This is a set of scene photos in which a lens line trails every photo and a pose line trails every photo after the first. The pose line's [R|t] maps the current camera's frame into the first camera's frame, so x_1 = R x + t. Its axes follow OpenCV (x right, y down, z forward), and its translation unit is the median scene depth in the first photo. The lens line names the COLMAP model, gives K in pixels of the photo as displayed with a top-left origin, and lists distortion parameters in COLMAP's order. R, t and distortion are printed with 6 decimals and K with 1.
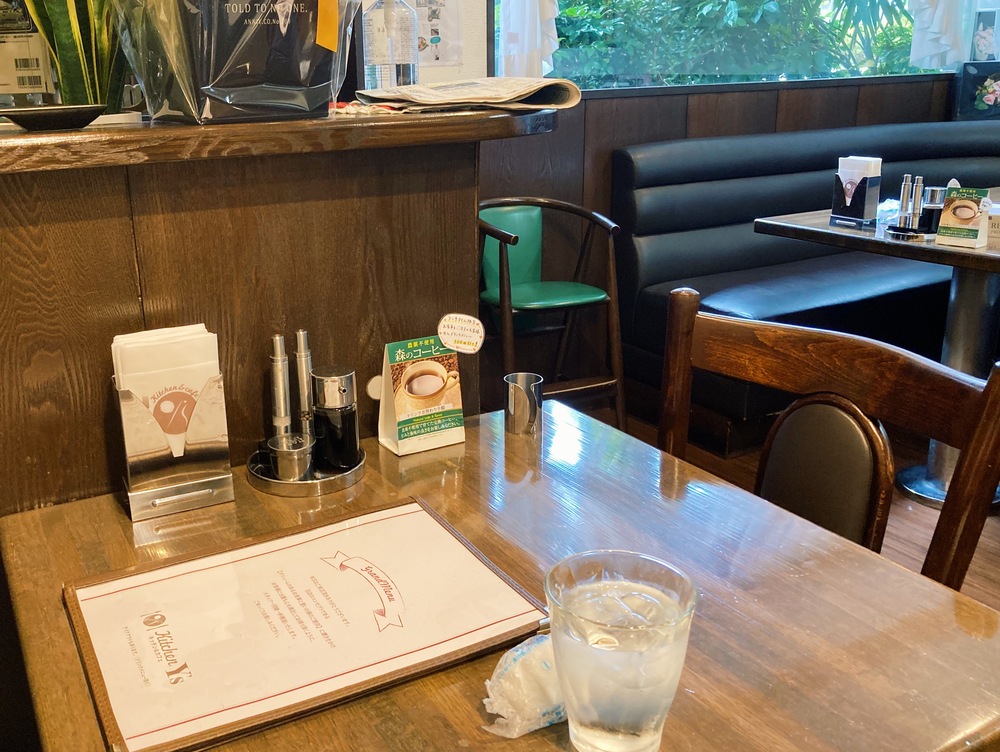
lens RADIAL K [[964.4, 0, 474.5], [0, 964.4, 333.7], [0, 0, 1]] dist [0.051581, -0.024222]
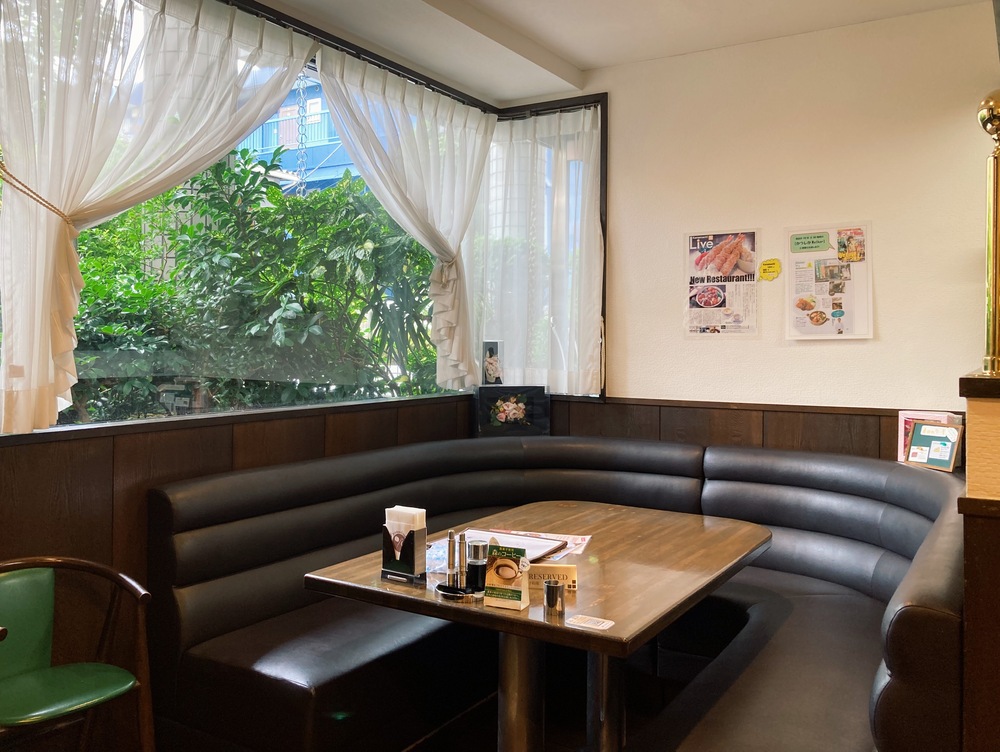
lens RADIAL K [[811.5, 0, 500.0], [0, 811.5, 376.0], [0, 0, 1]] dist [0.078213, -0.126841]
pose [[0.881072, -0.001624, 0.472979, 0.071864], [0.104219, 0.976083, -0.190789, -0.115427], [-0.461357, 0.217392, 0.860169, 0.171128]]
